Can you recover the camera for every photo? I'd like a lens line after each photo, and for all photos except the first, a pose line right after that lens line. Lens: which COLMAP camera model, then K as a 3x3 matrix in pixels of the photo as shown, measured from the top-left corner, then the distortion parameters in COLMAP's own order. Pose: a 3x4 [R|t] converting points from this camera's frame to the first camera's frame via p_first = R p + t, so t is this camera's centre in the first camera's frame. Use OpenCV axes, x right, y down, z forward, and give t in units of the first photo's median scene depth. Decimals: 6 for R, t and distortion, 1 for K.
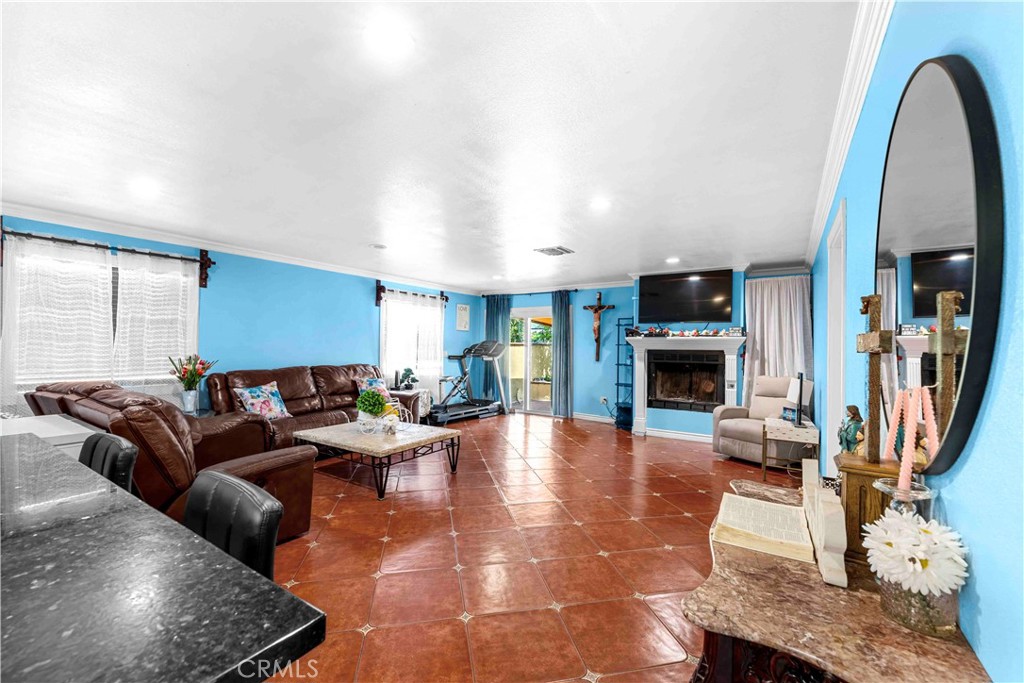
lens RADIAL K [[416.7, 0, 513.2], [0, 416.7, 345.1], [0, 0, 1]] dist [-0.004588, -0.000867]
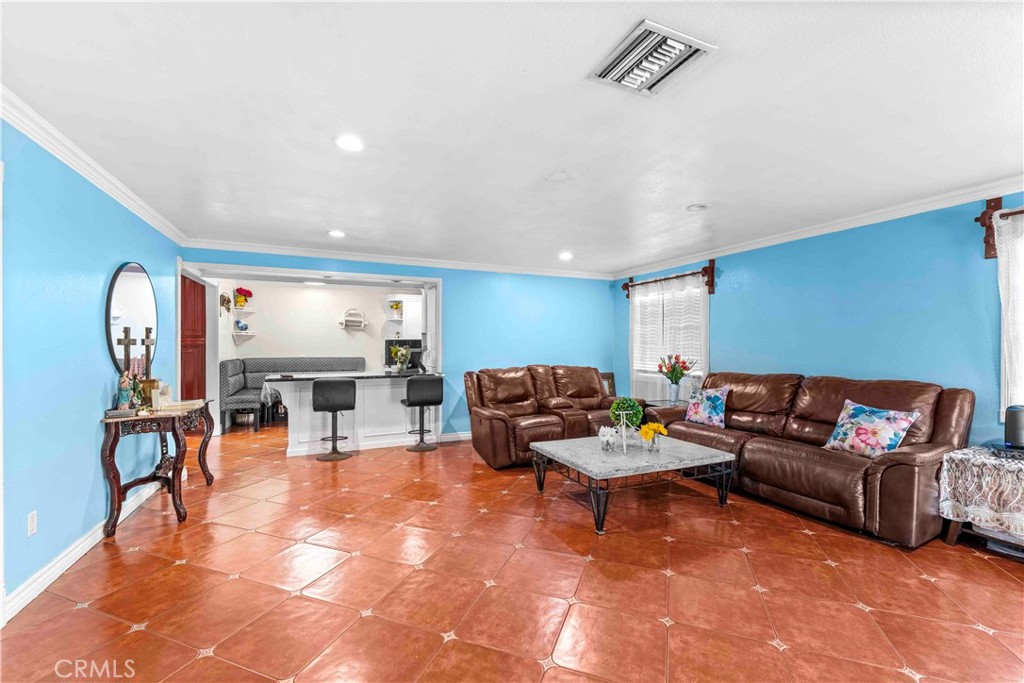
lens RADIAL K [[416.7, 0, 516.9], [0, 416.7, 344.3], [0, 0, 1]] dist [-0.004588, -0.000867]
pose [[-0.527129, -0.008440, -0.849743, 0.336918], [0.000313, 0.999949, -0.010126, 0.004405], [0.849785, -0.005604, -0.527100, 0.827353]]
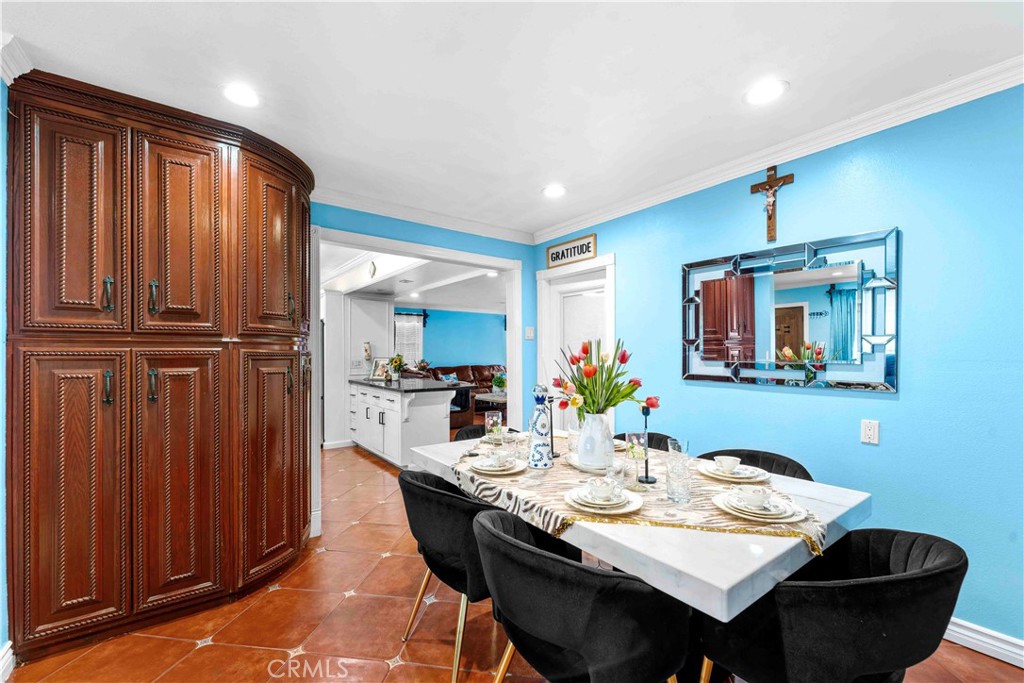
lens RADIAL K [[416.7, 0, 505.0], [0, 416.7, 353.4], [0, 0, 1]] dist [-0.004588, -0.000867]
pose [[0.935861, -0.011328, -0.352188, 0.272491], [0.011533, 0.999932, -0.001515, 0.001332], [0.352181, -0.002644, 0.935928, -0.601061]]
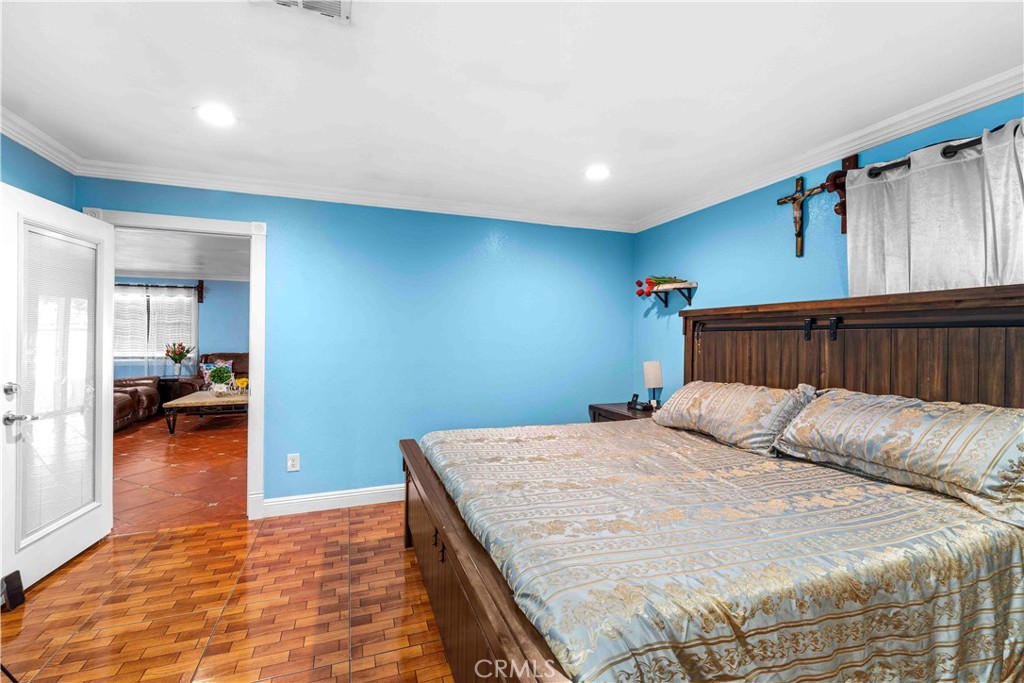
lens RADIAL K [[416.7, 0, 514.1], [0, 416.7, 338.9], [0, 0, 1]] dist [-0.004588, -0.000867]
pose [[0.808195, -0.008091, -0.588860, 0.909776], [0.003996, 0.999958, -0.008256, 0.018460], [0.588902, 0.004319, 0.808193, 0.284908]]
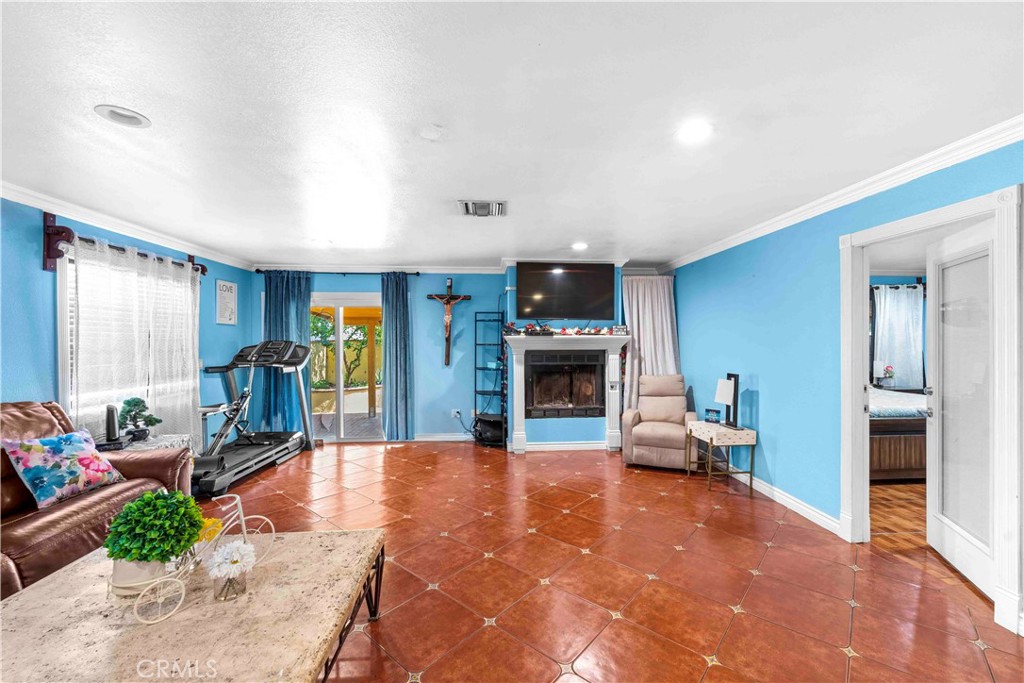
lens RADIAL K [[416.7, 0, 519.0], [0, 416.7, 343.0], [0, 0, 1]] dist [-0.004588, -0.000867]
pose [[0.794331, -0.016182, 0.607269, -0.198487], [0.009502, 0.999854, 0.014215, -0.015988], [-0.607411, -0.005521, 0.794369, 0.335556]]
